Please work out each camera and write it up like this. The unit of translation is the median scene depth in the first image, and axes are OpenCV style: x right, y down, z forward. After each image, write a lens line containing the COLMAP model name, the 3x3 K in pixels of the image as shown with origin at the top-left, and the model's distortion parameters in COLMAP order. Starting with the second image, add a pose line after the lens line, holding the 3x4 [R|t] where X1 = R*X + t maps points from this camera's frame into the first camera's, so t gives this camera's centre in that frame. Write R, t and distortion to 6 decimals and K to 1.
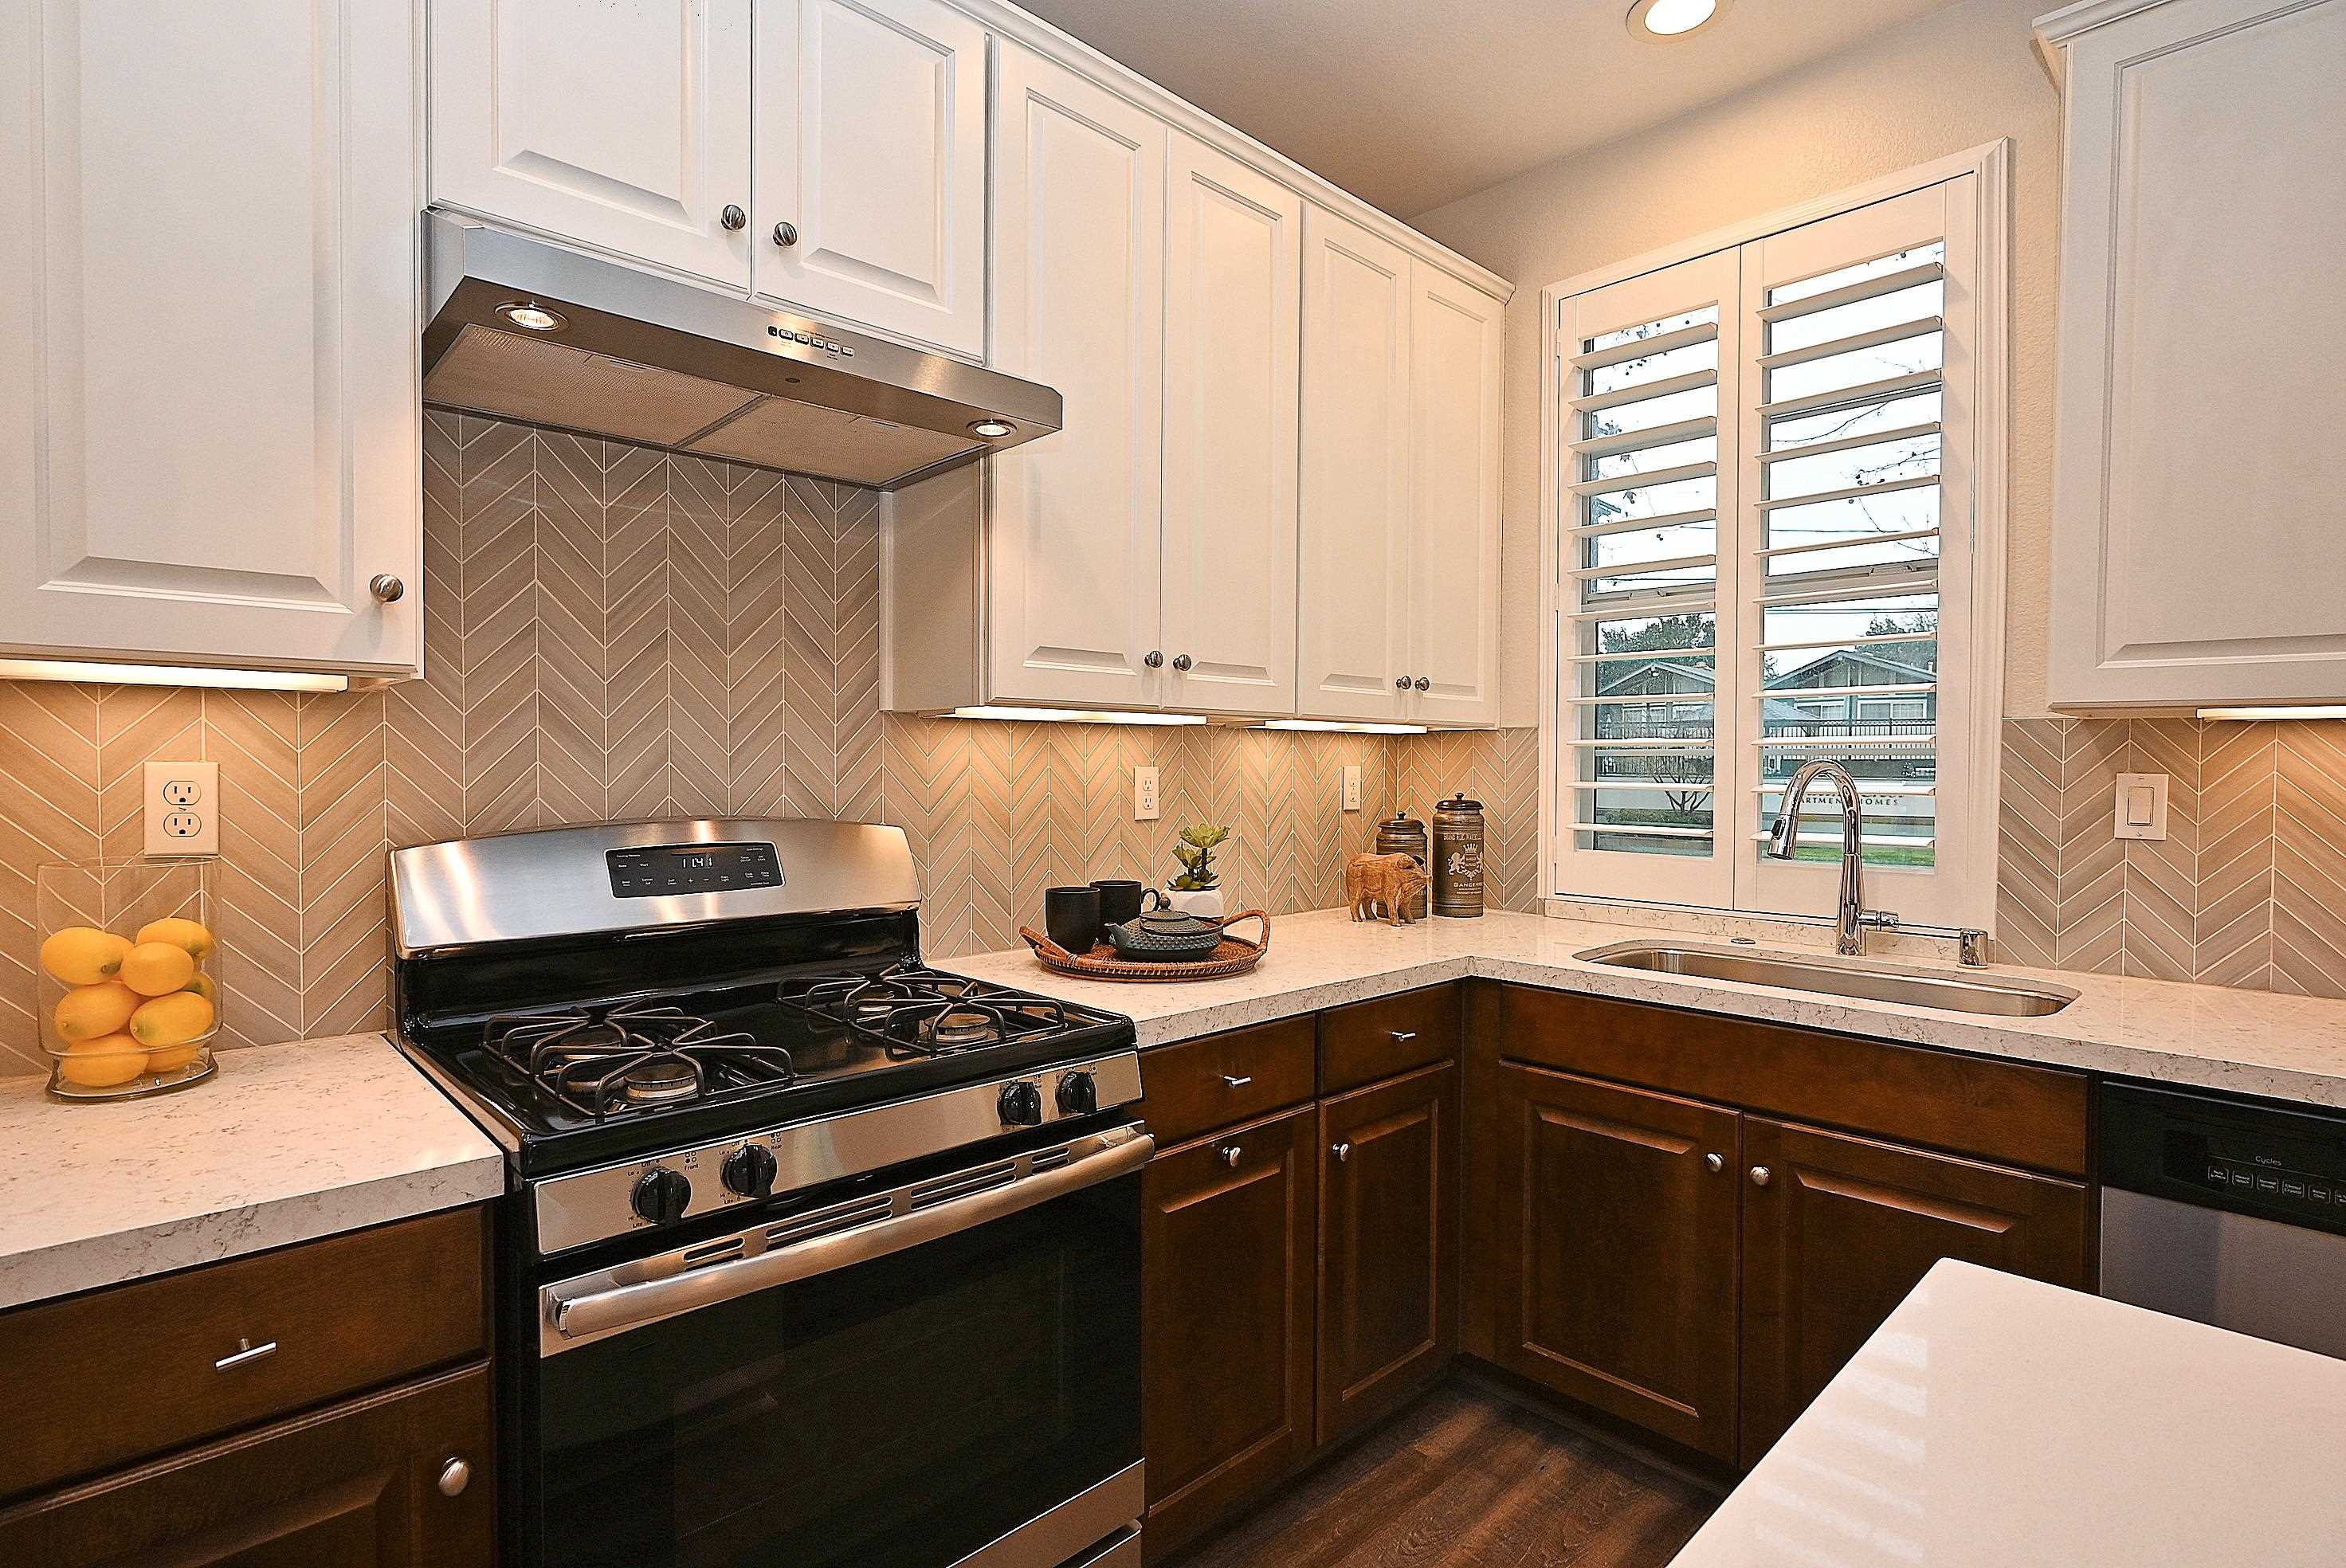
lens RADIAL K [[1156.4, 0, 1171.2], [0, 1156.4, 785.6], [0, 0, 1]] dist [-0.005292, 0.002318]
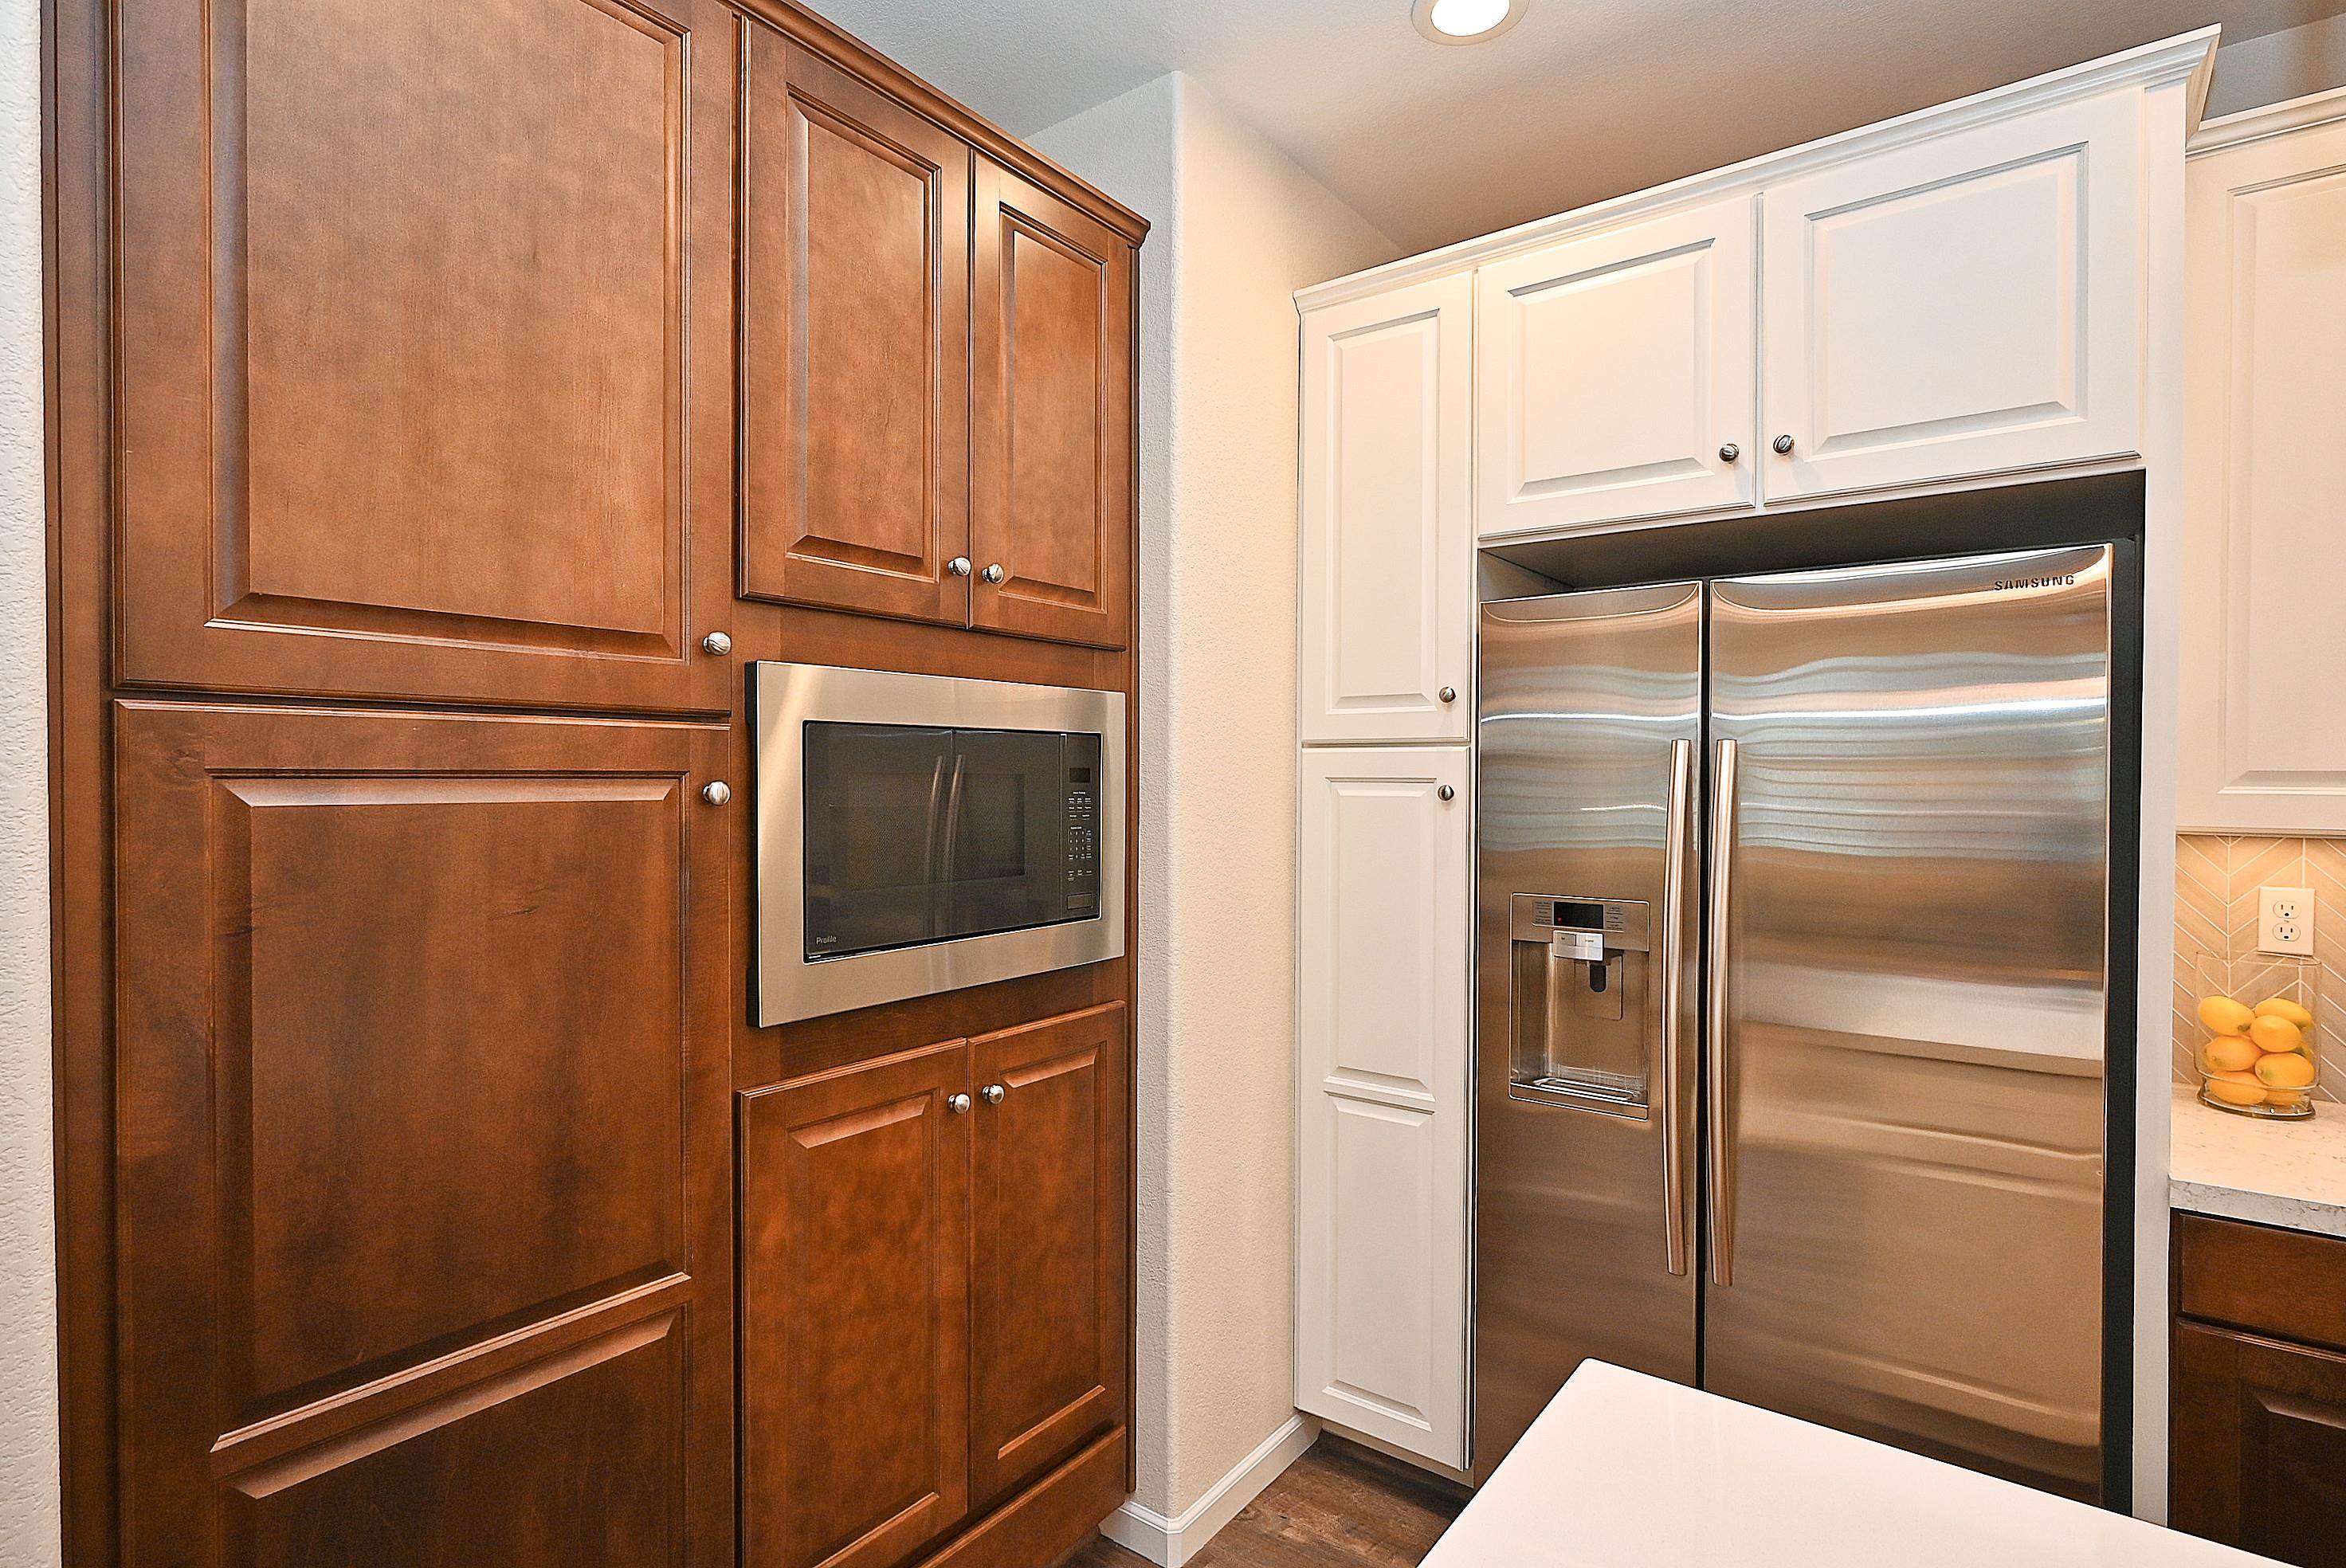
lens RADIAL K [[1162.5, 0, 1168.6], [0, 1162.5, 786.3], [0, 0, 1]] dist [-0.005487, 0.000486]
pose [[0.159555, 0.004494, -0.987179, 0.219869], [-0.022847, 0.999739, 0.000858, -0.078892], [0.986925, 0.022417, 0.159616, -0.398125]]
